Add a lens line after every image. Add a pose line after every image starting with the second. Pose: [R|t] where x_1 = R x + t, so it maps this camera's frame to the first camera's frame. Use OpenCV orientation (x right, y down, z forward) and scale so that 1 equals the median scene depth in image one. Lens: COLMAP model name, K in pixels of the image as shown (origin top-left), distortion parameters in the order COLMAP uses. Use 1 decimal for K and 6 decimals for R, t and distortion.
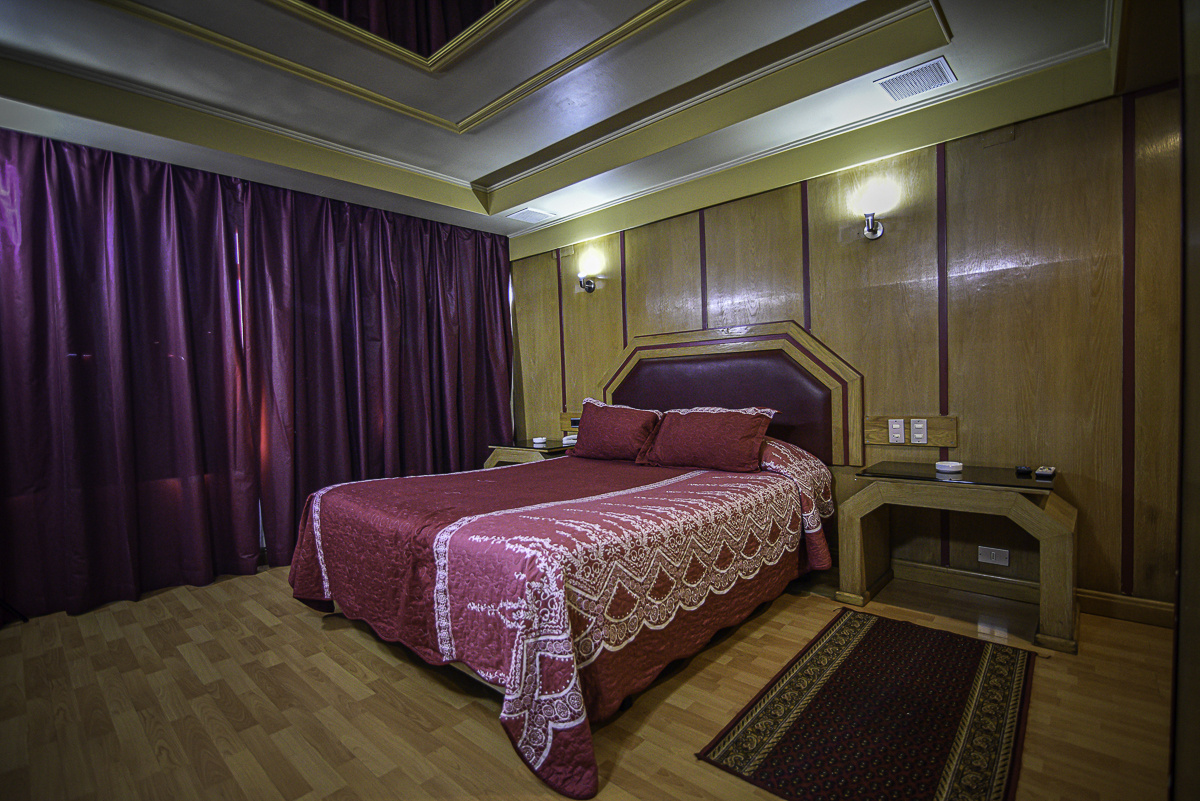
lens RADIAL K [[548.9, 0, 600.0], [0, 548.9, 400.5], [0, 0, 1]] dist [-0.018055, 0.000616]
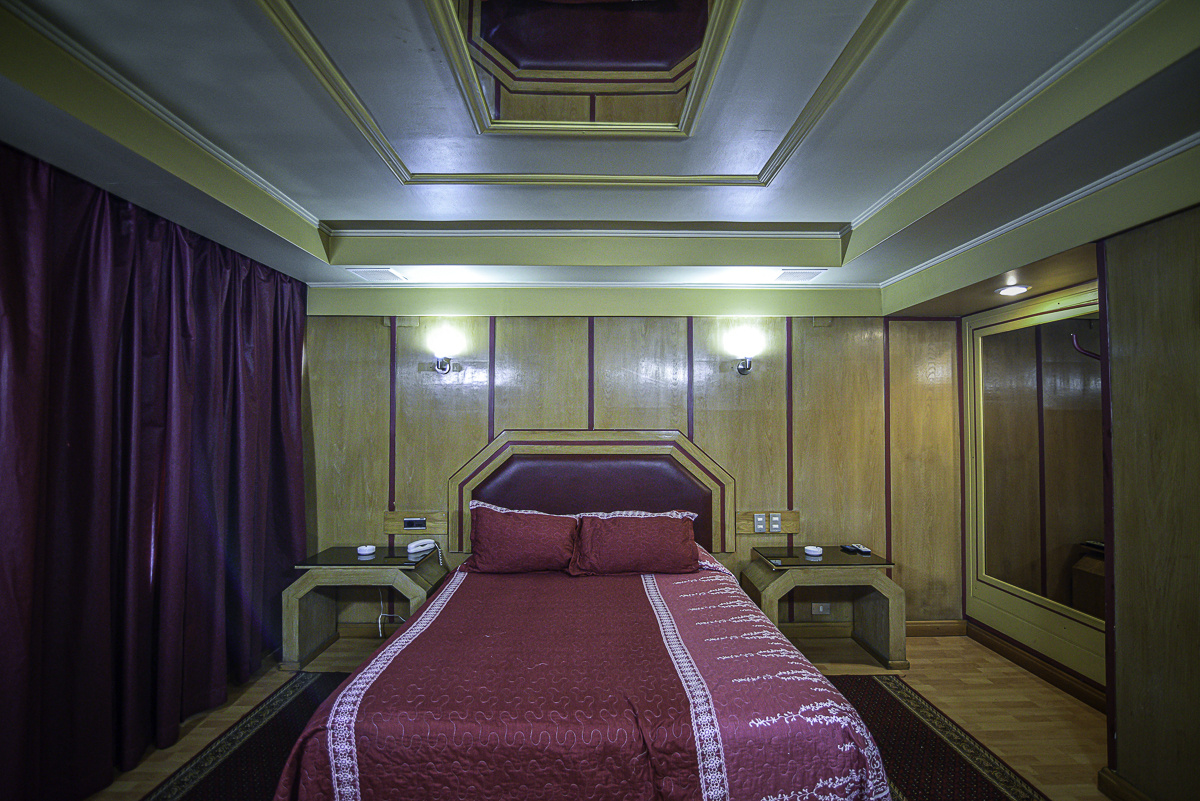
lens RADIAL K [[548.9, 0, 600.0], [0, 548.9, 400.5], [0, 0, 1]] dist [-0.018055, 0.000616]
pose [[0.736920, 0.058256, 0.673465, -0.604878], [-0.005082, 0.996729, -0.080658, -0.121515], [-0.675961, 0.056016, 0.734805, 0.264948]]
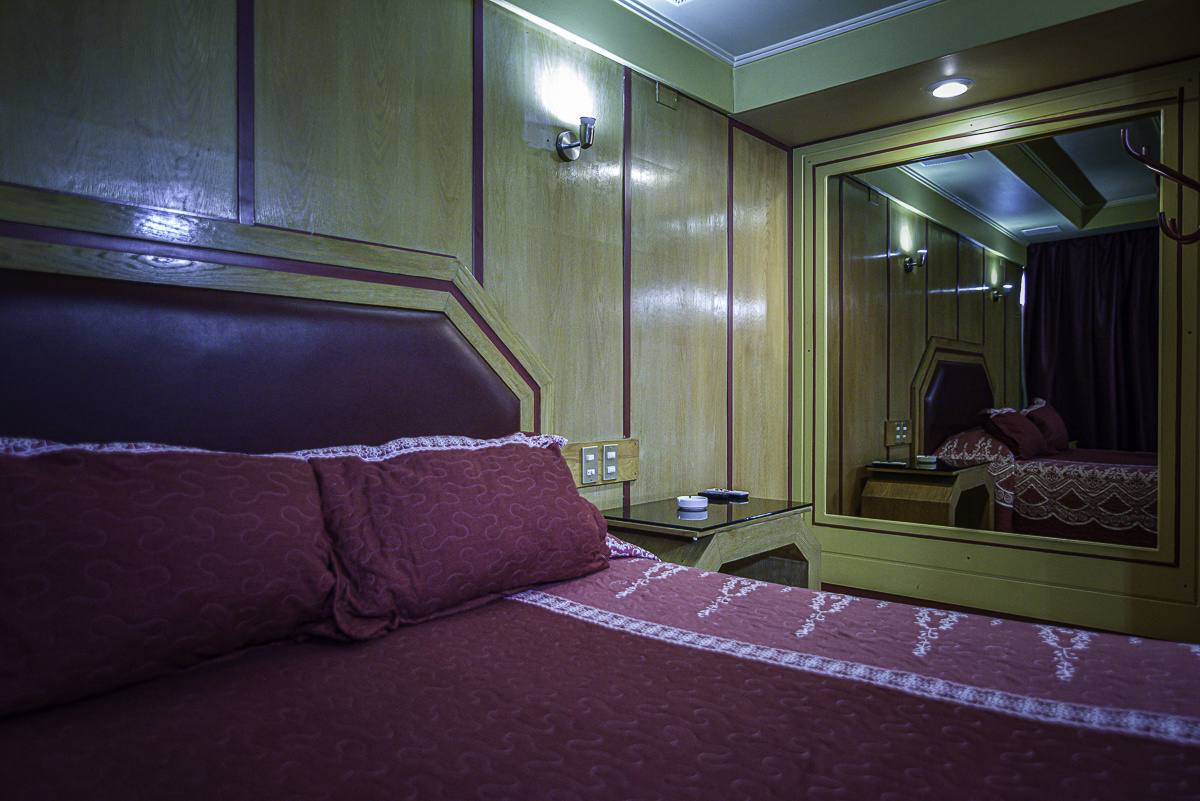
lens RADIAL K [[781.1, 0, 600.0], [0, 781.1, 400.5], [0, 0, 1]] dist [-0.003582, -0.001701]
pose [[-0.005824, 0.029978, 0.999534, -0.370631], [0.030328, 0.999096, -0.029788, 0.007121], [-0.999523, 0.030140, -0.006728, 0.940170]]
